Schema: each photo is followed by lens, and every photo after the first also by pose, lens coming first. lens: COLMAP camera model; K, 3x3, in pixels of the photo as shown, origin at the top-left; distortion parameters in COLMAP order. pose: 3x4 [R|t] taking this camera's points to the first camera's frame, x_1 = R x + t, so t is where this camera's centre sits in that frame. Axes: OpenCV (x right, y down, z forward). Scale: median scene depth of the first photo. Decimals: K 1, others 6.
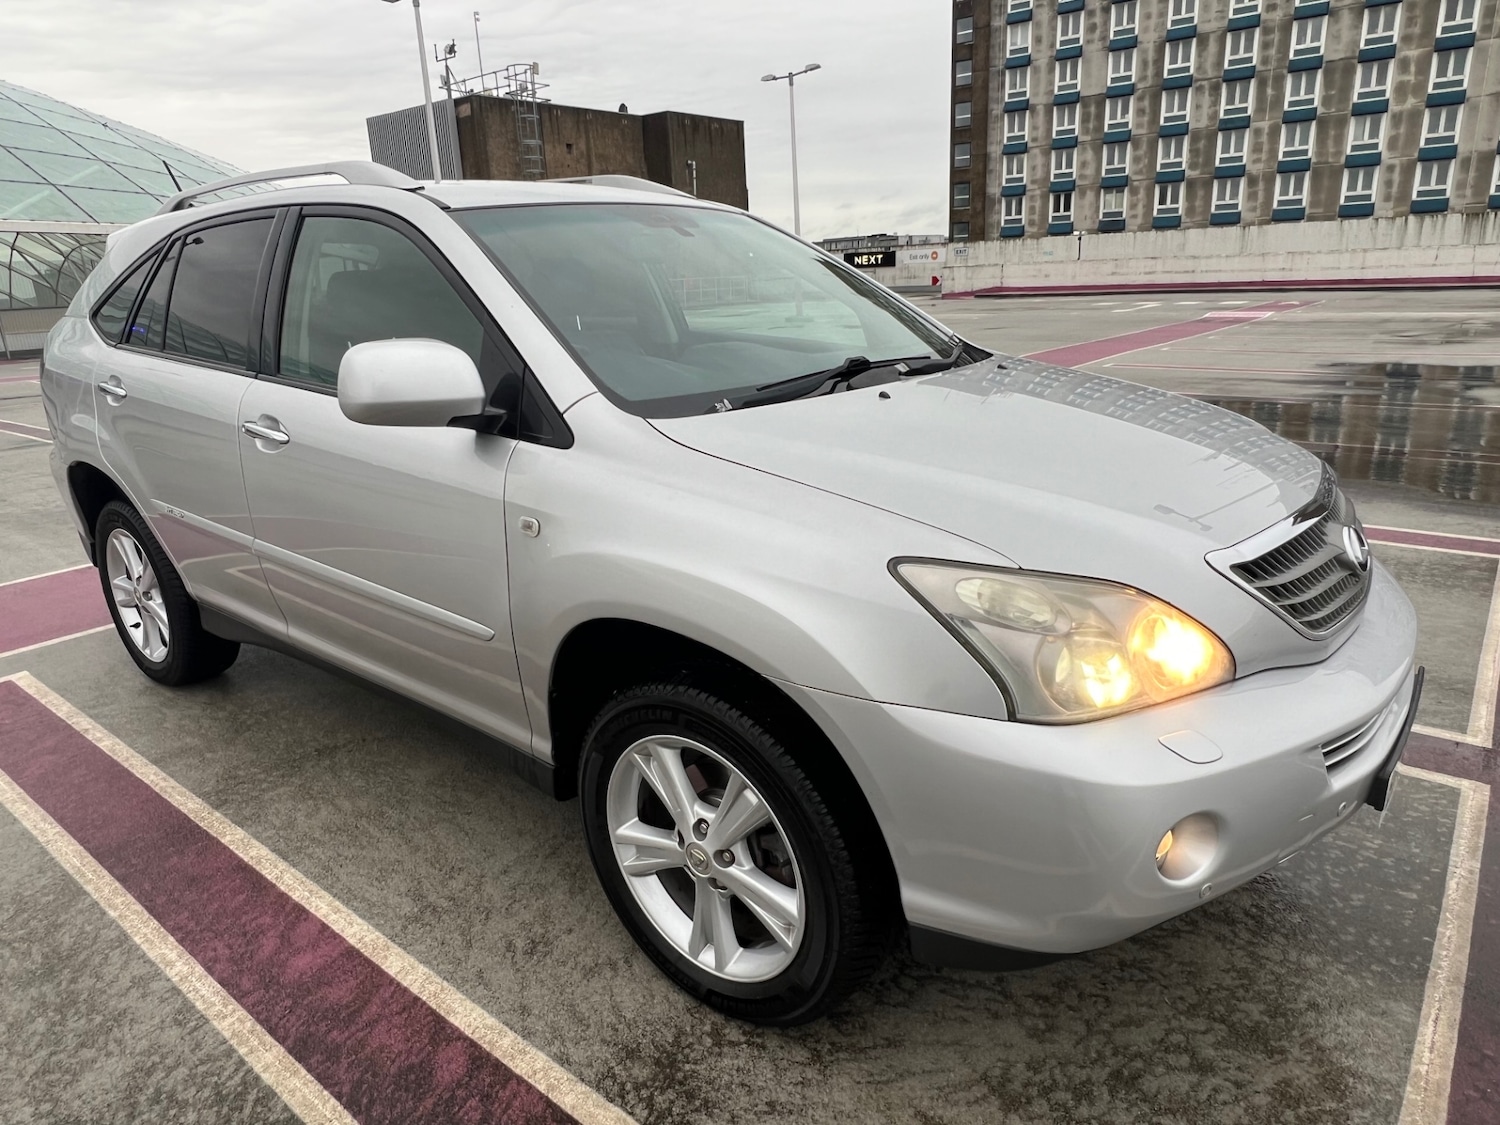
lens RADIAL K [[957.8, 0, 756.3], [0, 957.8, 570.1], [0, 0, 1]] dist [-0.003681, 0.000009]
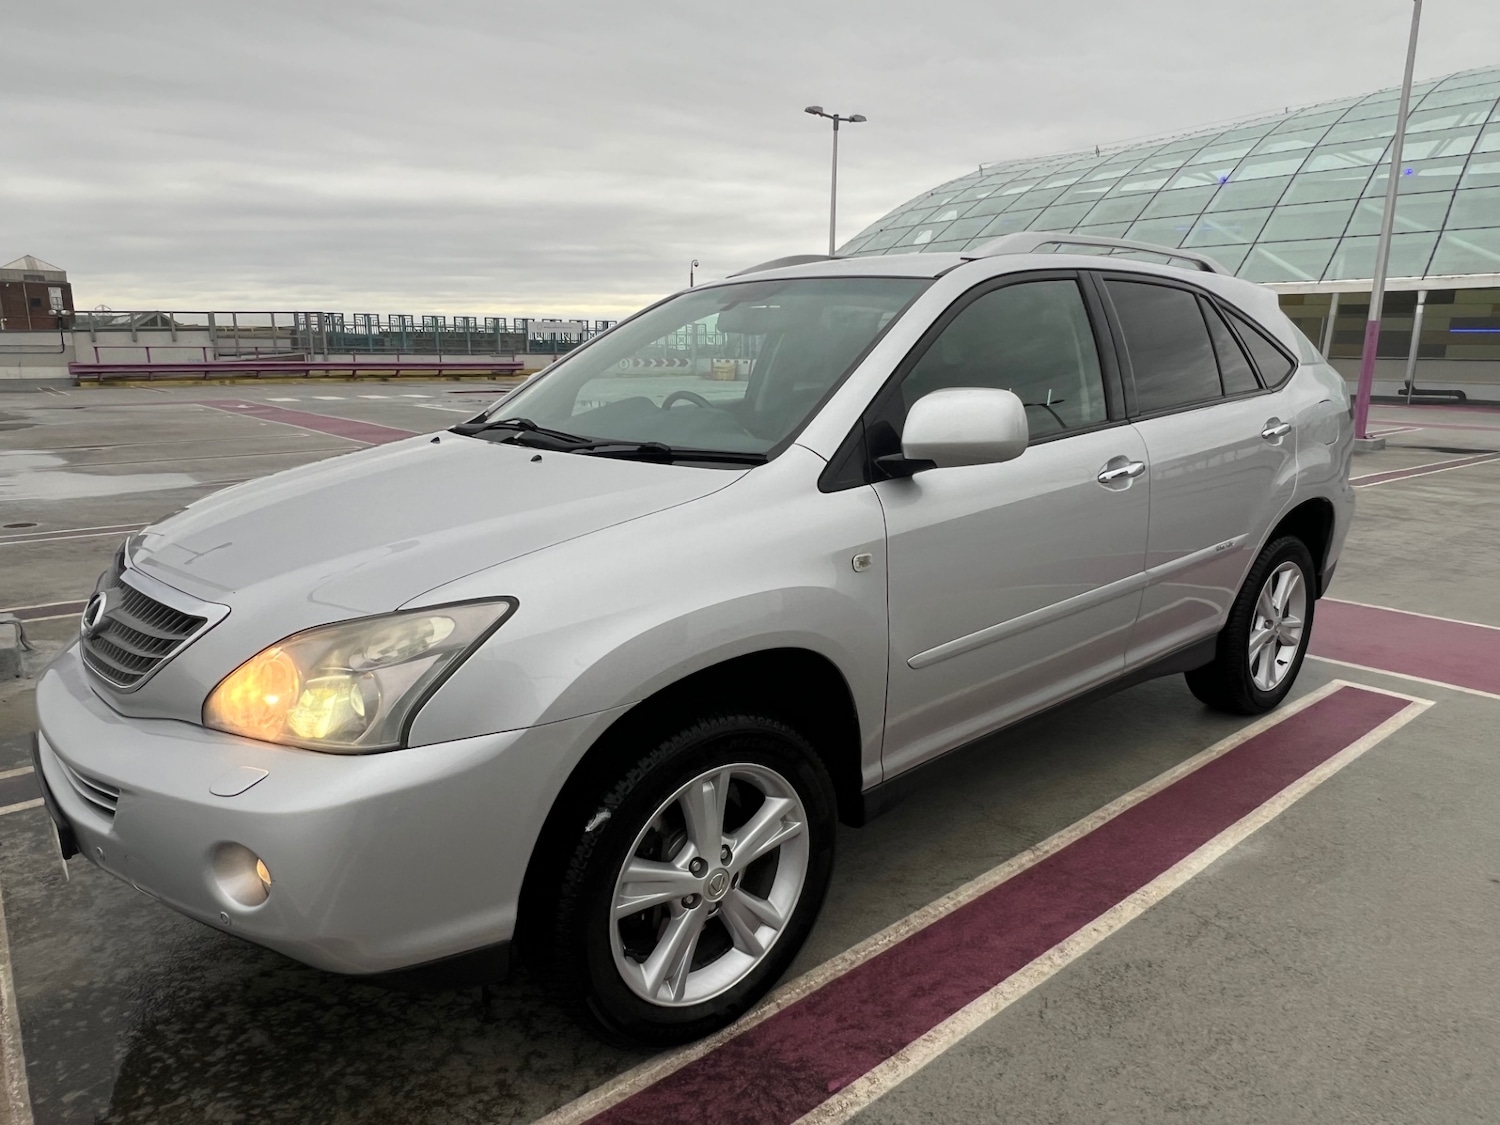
lens RADIAL K [[957.7, 0, 747.7], [0, 957.7, 570.4], [0, 0, 1]] dist [-0.005422, 0.001335]
pose [[-0.191883, 0.262364, -0.945698, 0.877448], [-0.290669, 0.905179, 0.310100, -0.363423], [0.937386, 0.334388, -0.097428, 1.048738]]
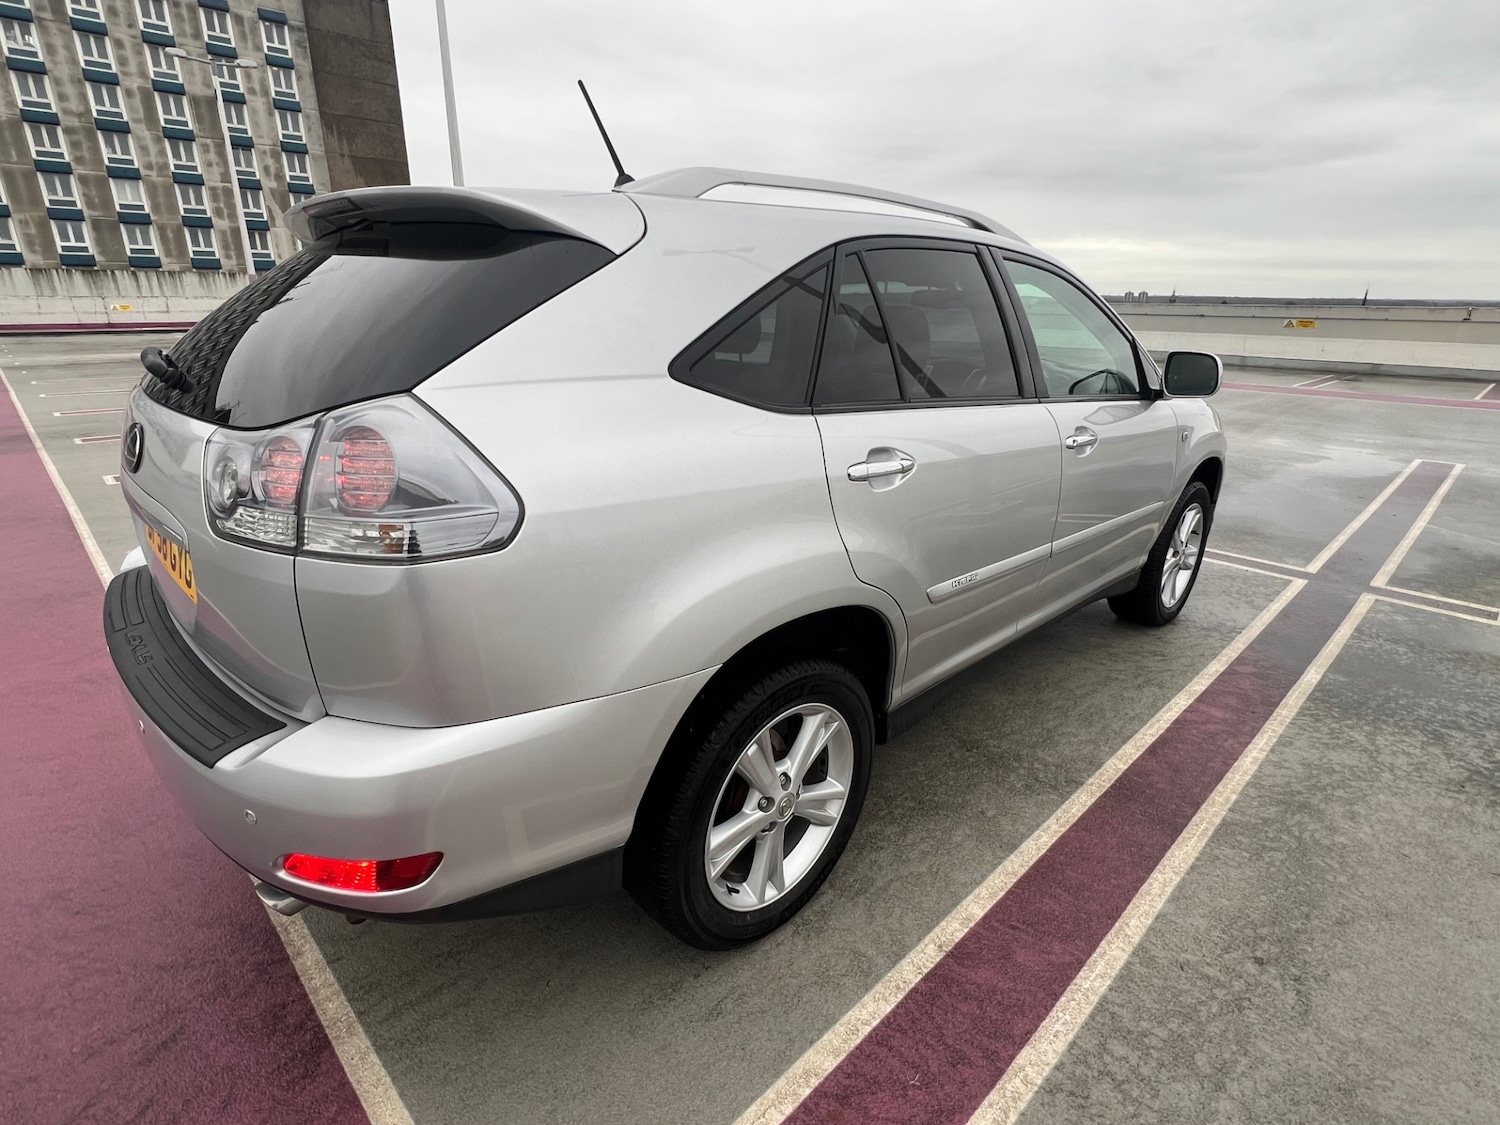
lens RADIAL K [[754.6, 0, 741.5], [0, 754.6, 563.4], [0, 0, 1]] dist [-0.004673, 0.001094]
pose [[0.127238, -0.292341, 0.947812, -1.234563], [0.284009, 0.926306, 0.247582, -0.291991], [-0.950342, 0.237686, 0.200889, 1.017365]]
